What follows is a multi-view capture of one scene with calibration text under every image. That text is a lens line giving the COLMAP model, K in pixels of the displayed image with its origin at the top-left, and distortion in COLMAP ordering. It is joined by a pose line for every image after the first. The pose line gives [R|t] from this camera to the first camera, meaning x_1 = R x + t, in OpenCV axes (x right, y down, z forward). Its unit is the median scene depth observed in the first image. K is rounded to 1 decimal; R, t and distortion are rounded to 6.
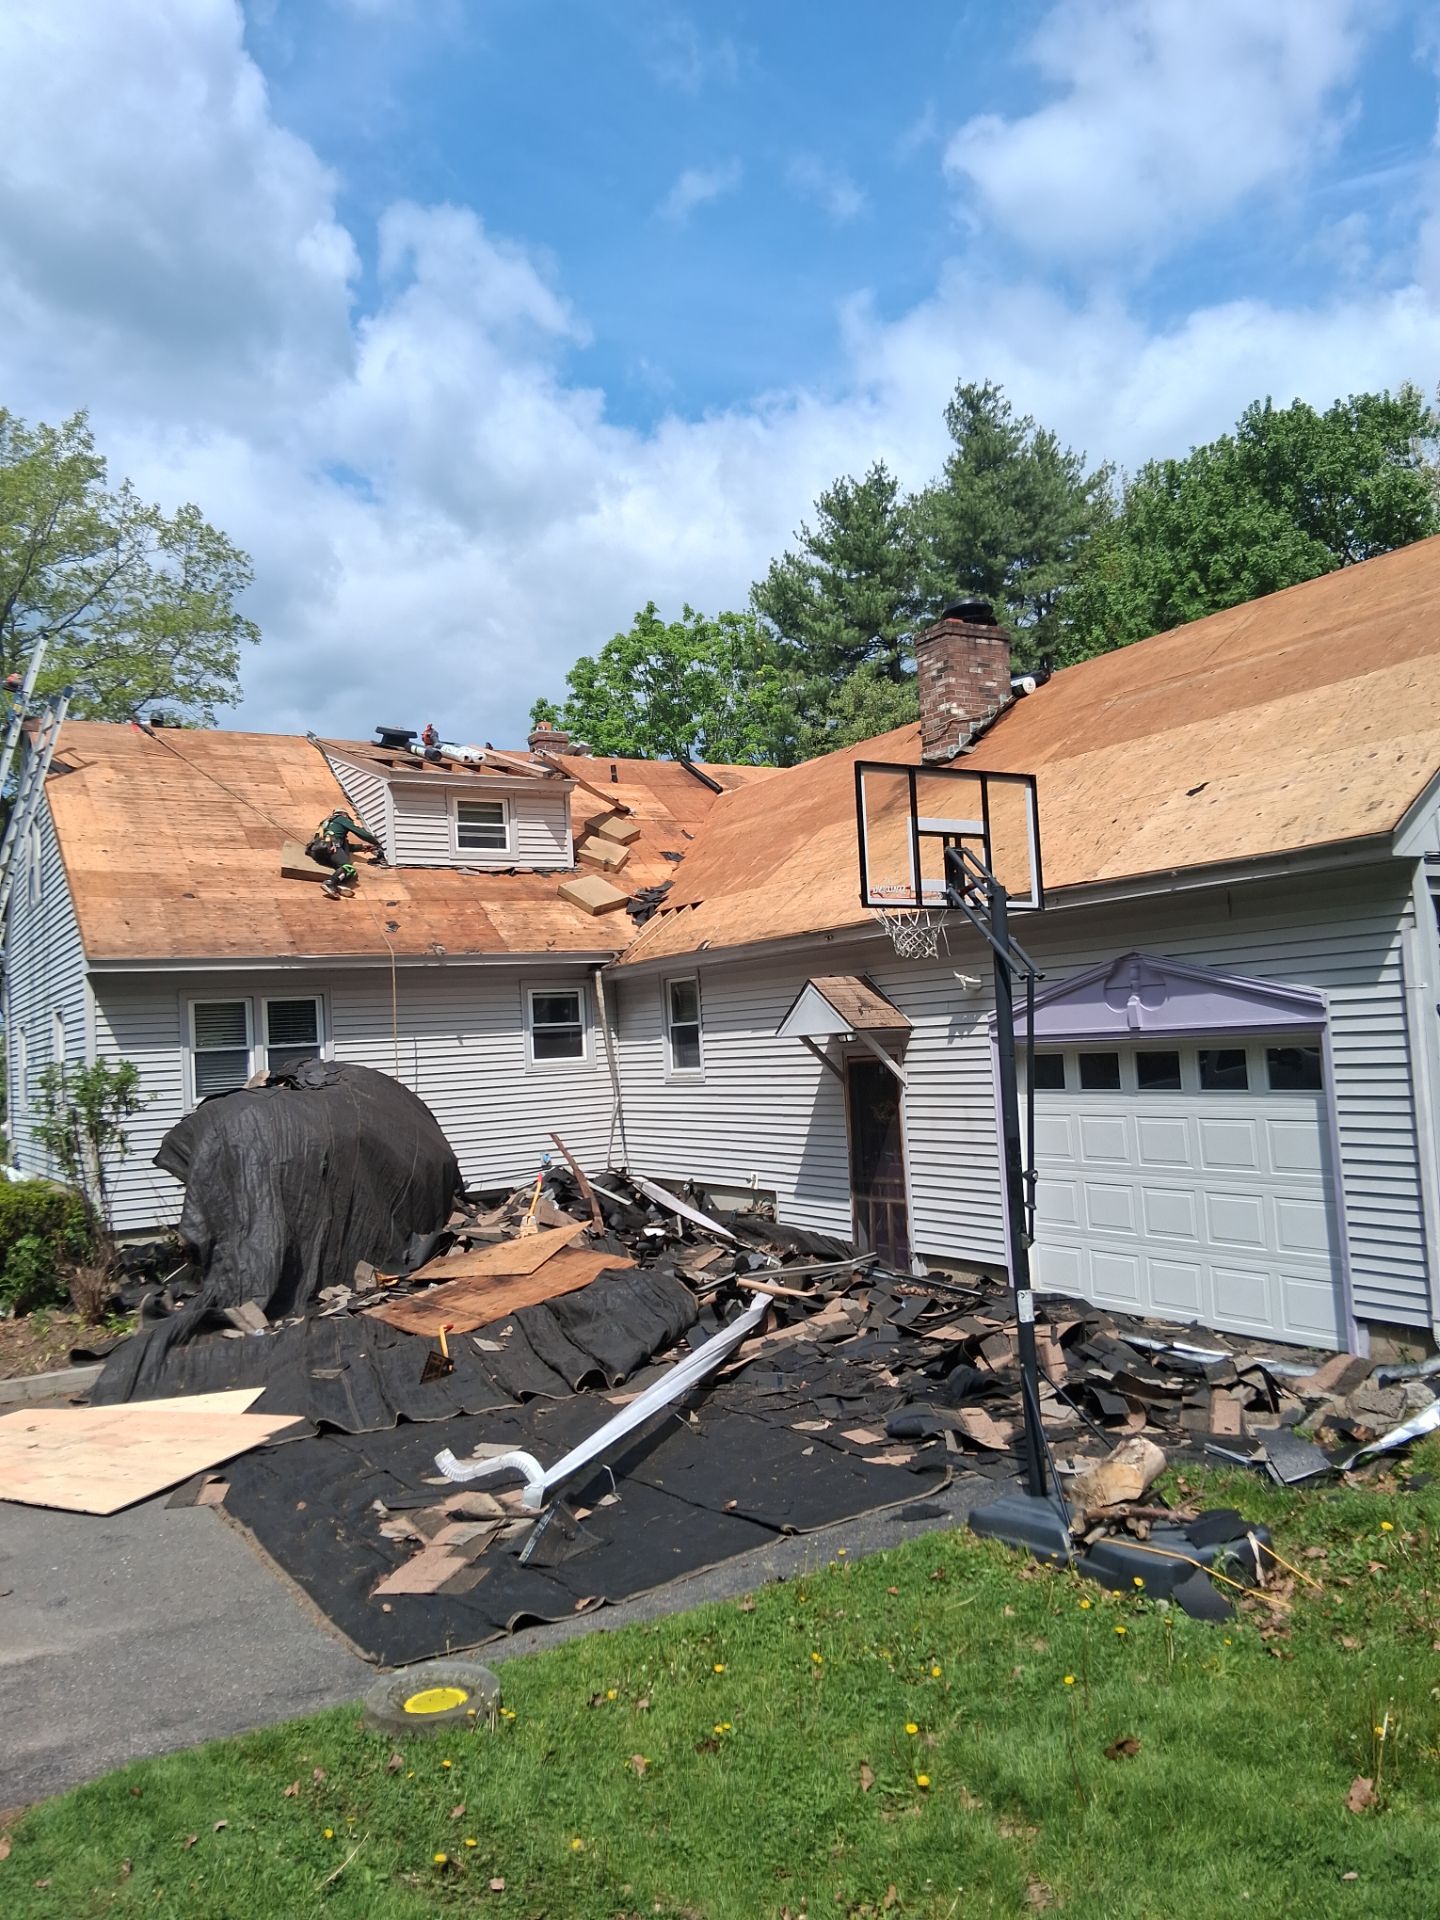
lens RADIAL K [[1440.5, 0, 731.5], [0, 1440.5, 954.9], [0, 0, 1]] dist [0.022298, 0.000708]
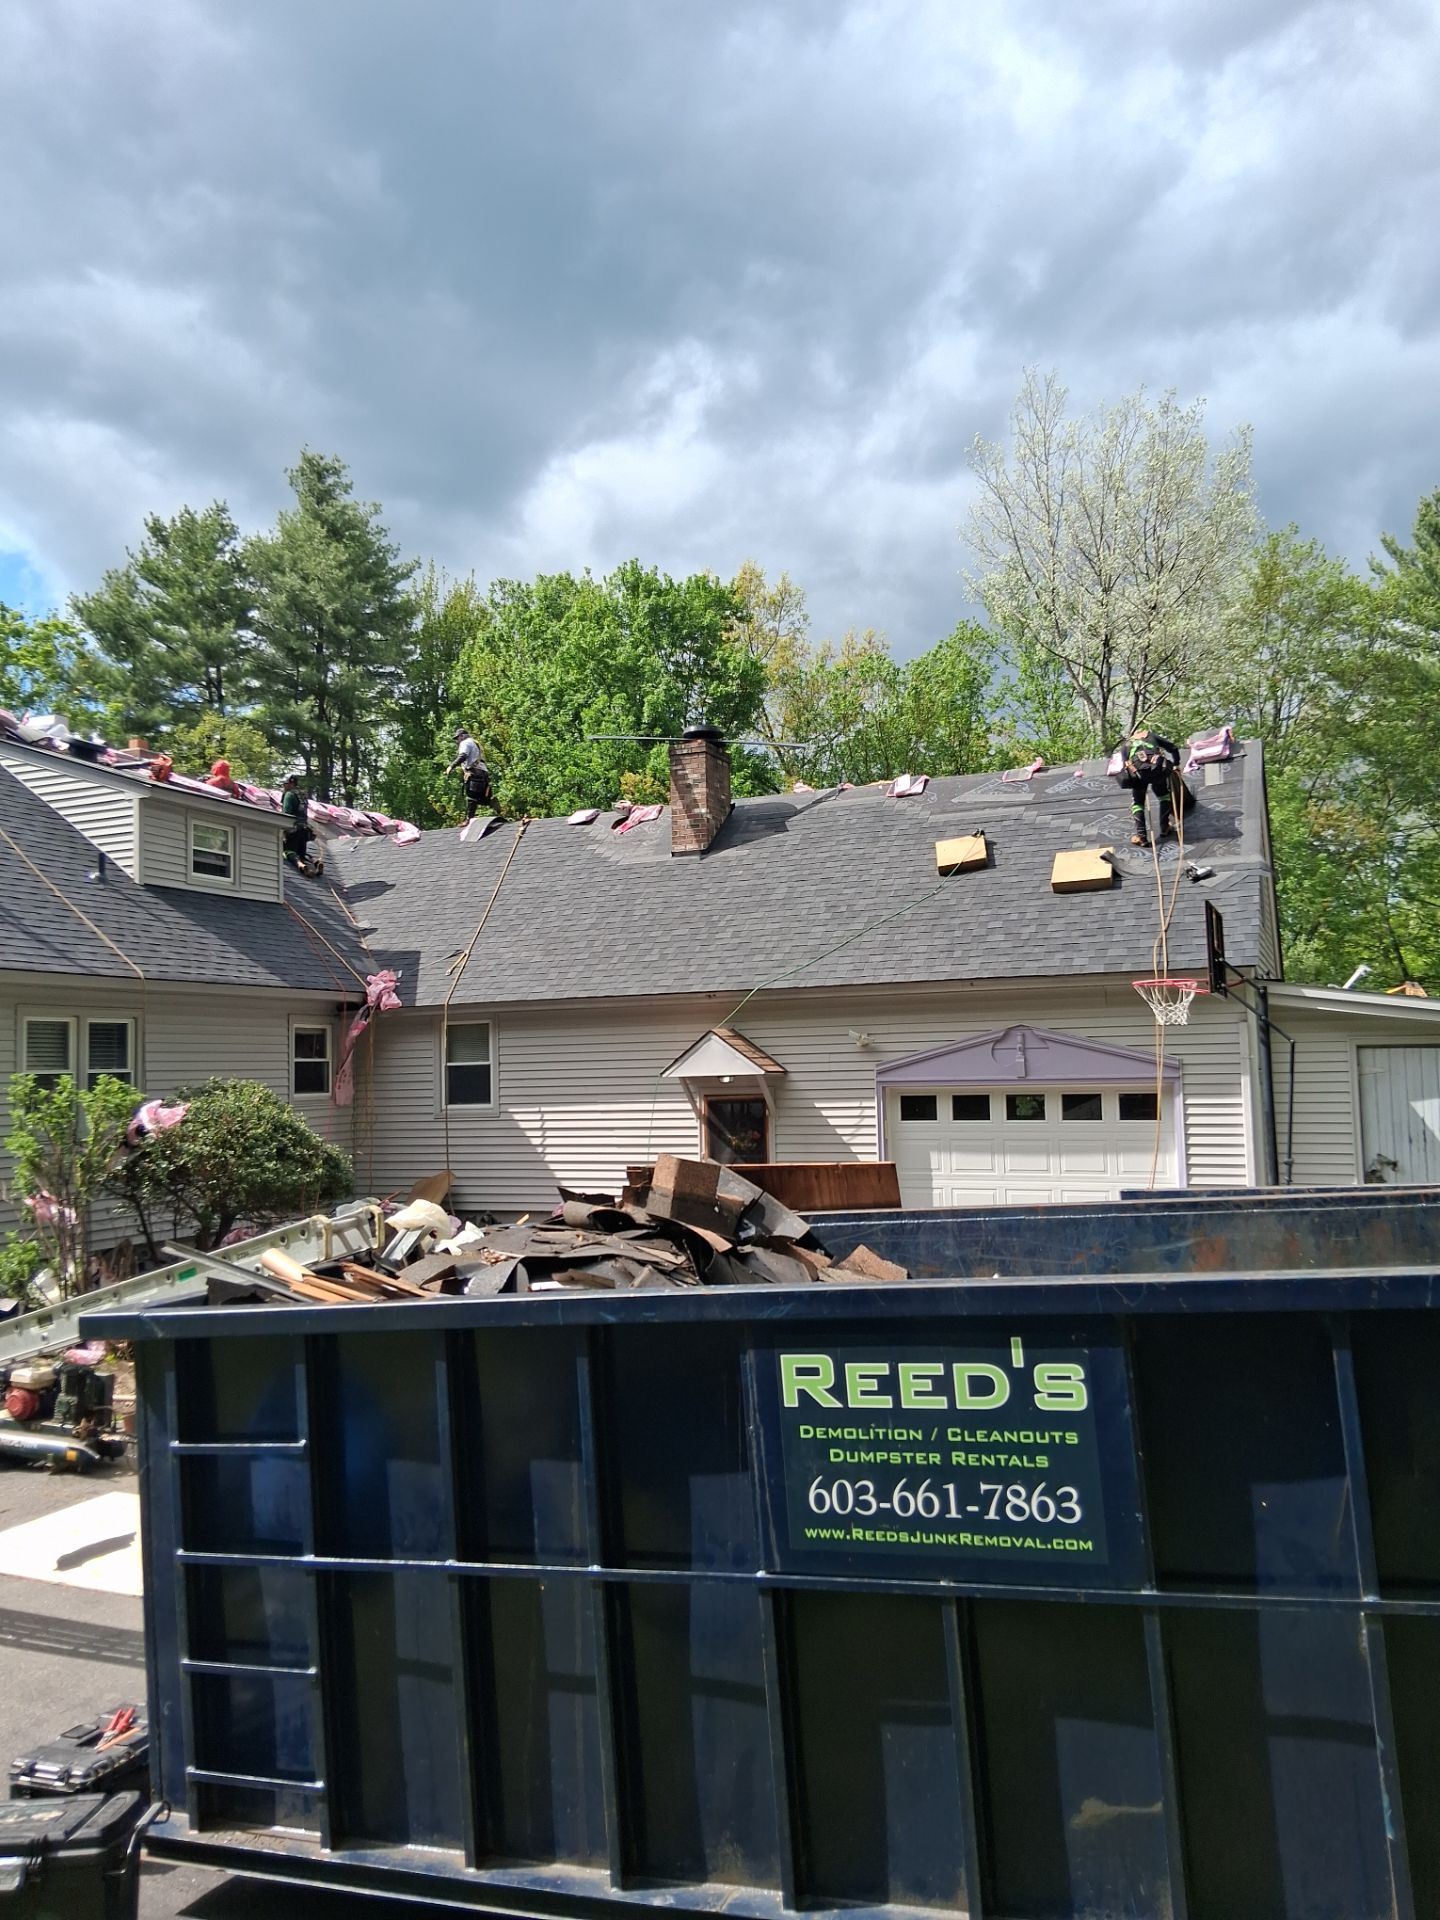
lens RADIAL K [[1435.5, 0, 720.0], [0, 1435.5, 960.0], [0, 0, 1]] dist [0.018301, -0.004839]
pose [[0.804970, 0.079938, 0.587906, -0.541623], [-0.057052, 0.996719, -0.057408, 0.022390], [-0.590567, 0.012670, 0.806889, 0.016708]]
